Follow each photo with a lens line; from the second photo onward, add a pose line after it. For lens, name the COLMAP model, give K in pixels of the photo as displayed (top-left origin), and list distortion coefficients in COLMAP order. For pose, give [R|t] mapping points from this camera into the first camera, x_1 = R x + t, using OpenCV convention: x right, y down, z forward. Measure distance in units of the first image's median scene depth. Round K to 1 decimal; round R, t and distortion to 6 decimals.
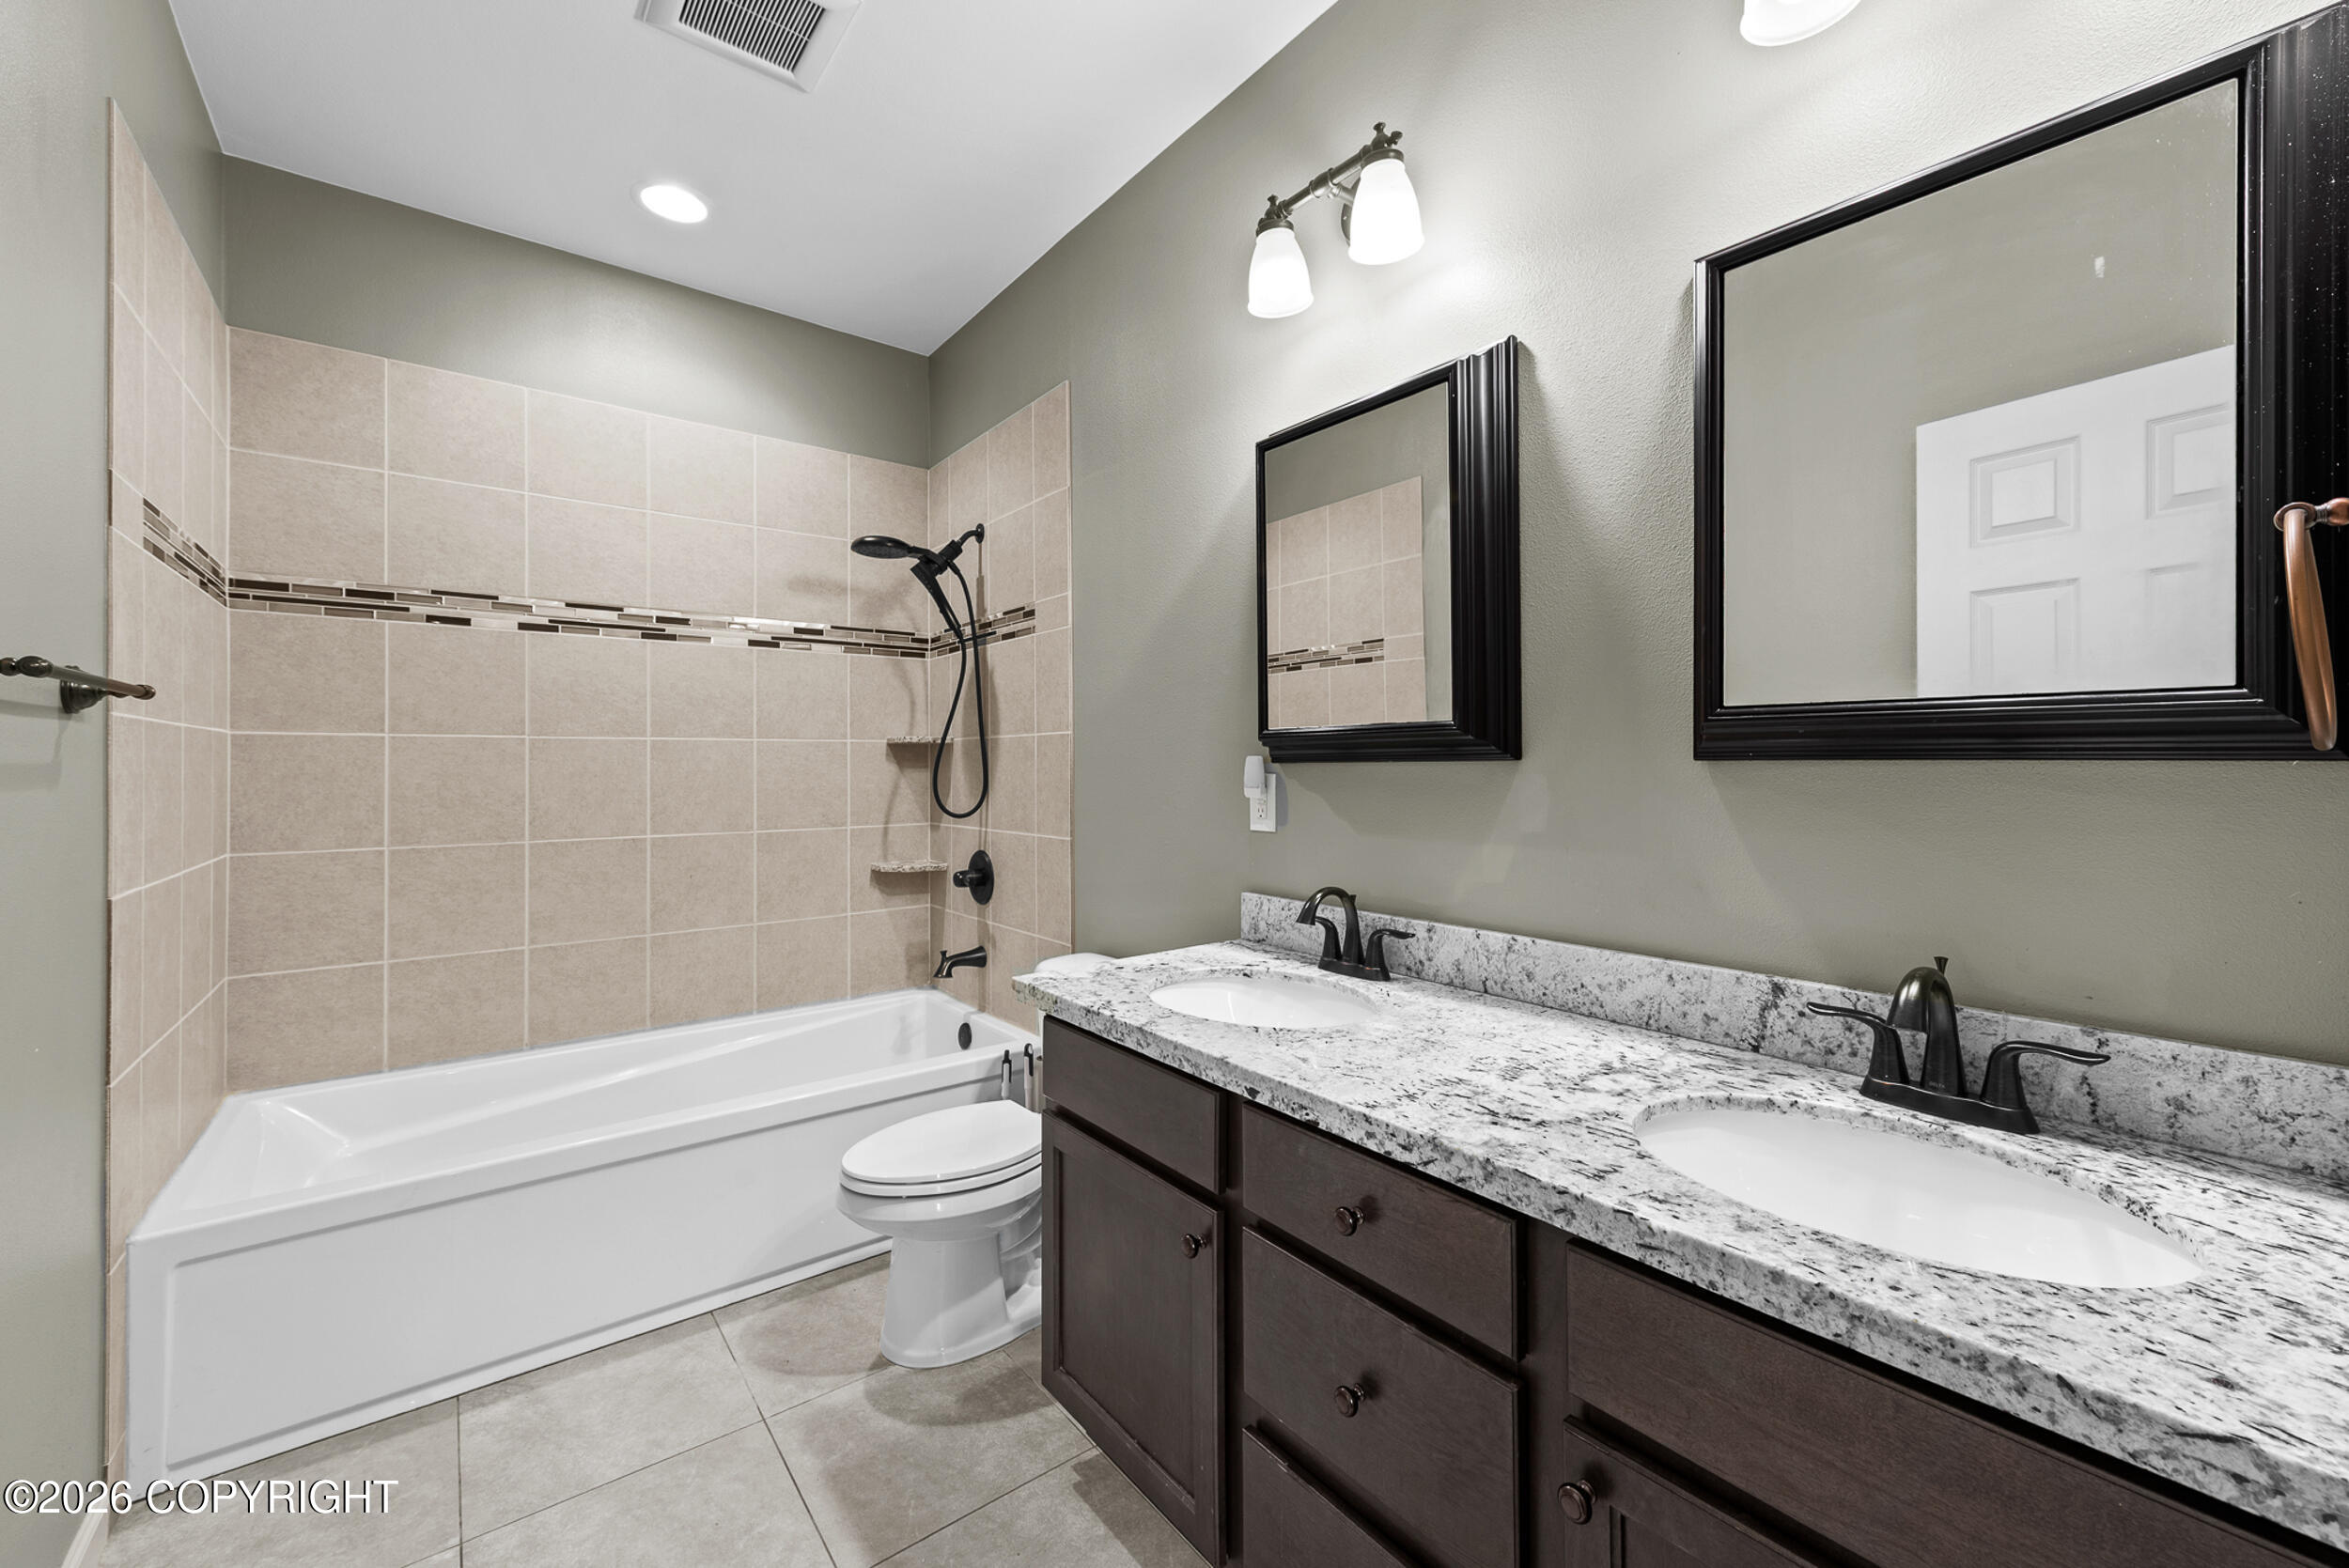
lens RADIAL K [[937.7, 0, 1169.0], [0, 937.7, 769.5], [0, 0, 1]] dist [0.001793, -0.000266]
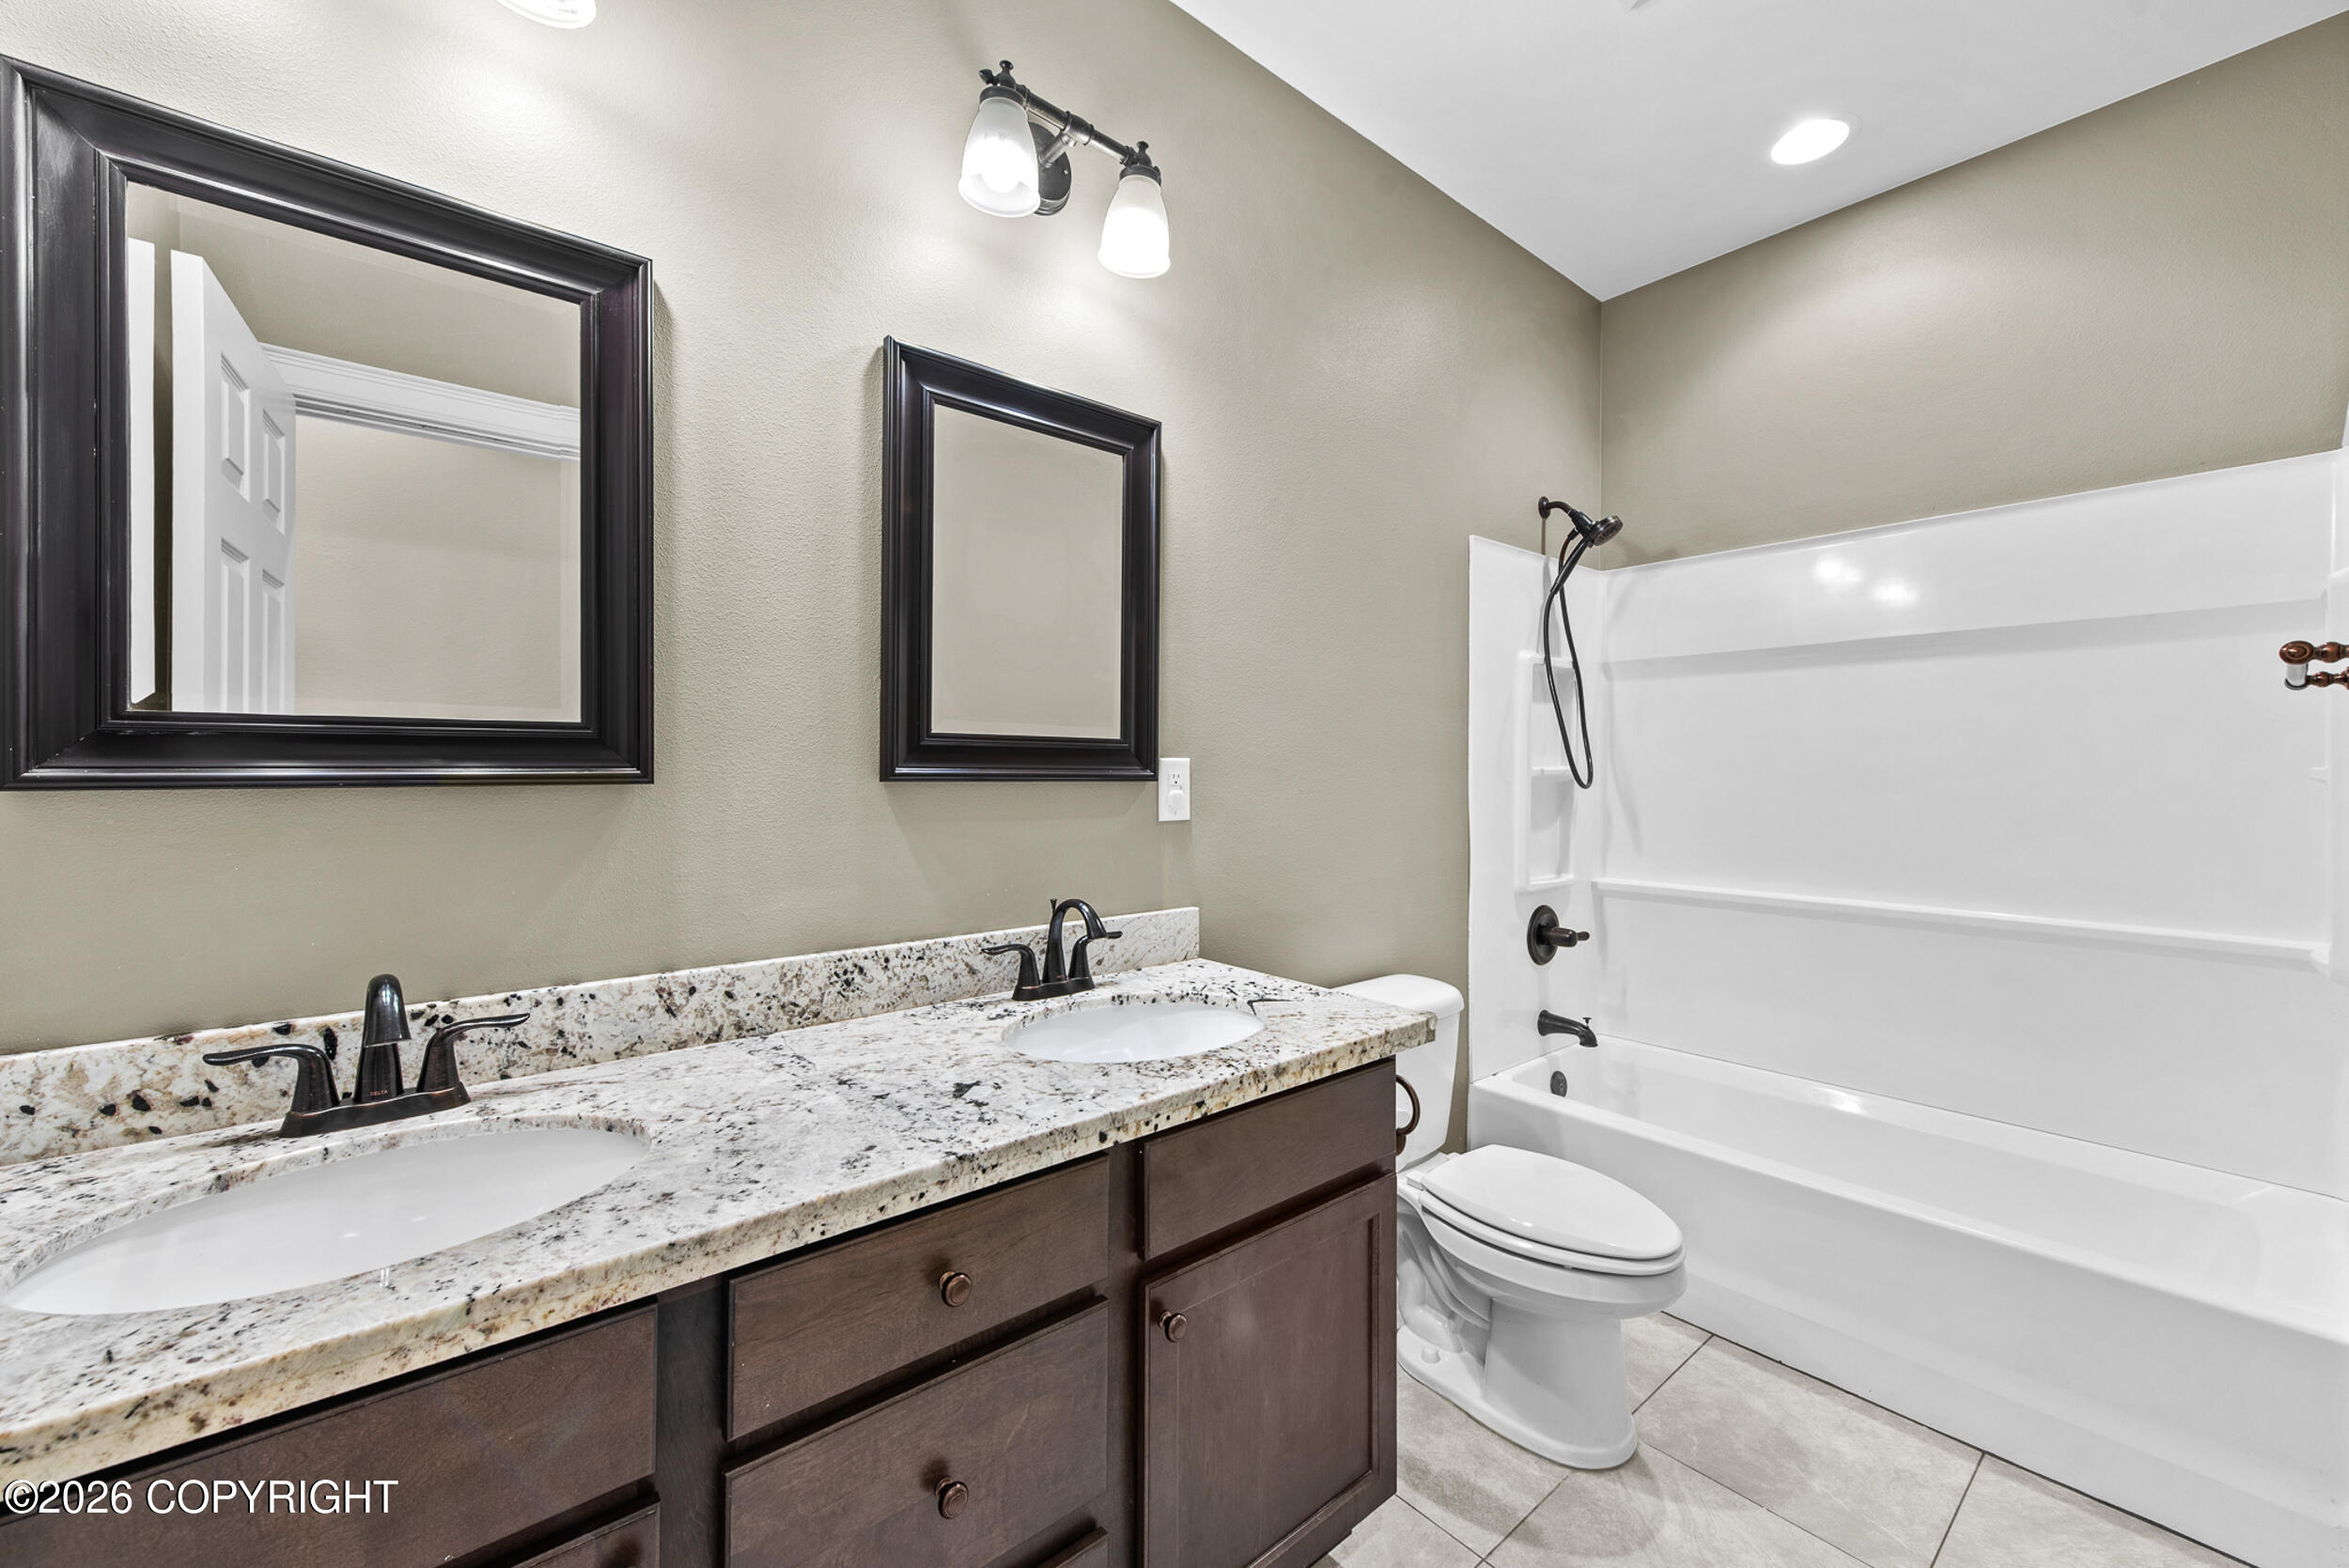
lens RADIAL K [[937.7, 0, 1114.4], [0, 937.7, 778.1], [0, 0, 1]] dist [0.001793, -0.000266]
pose [[-0.028141, -0.012701, 0.999523, -0.733118], [0.001228, 0.999918, 0.012740, -0.026538], [-0.999603, 0.001586, -0.028123, 0.881591]]
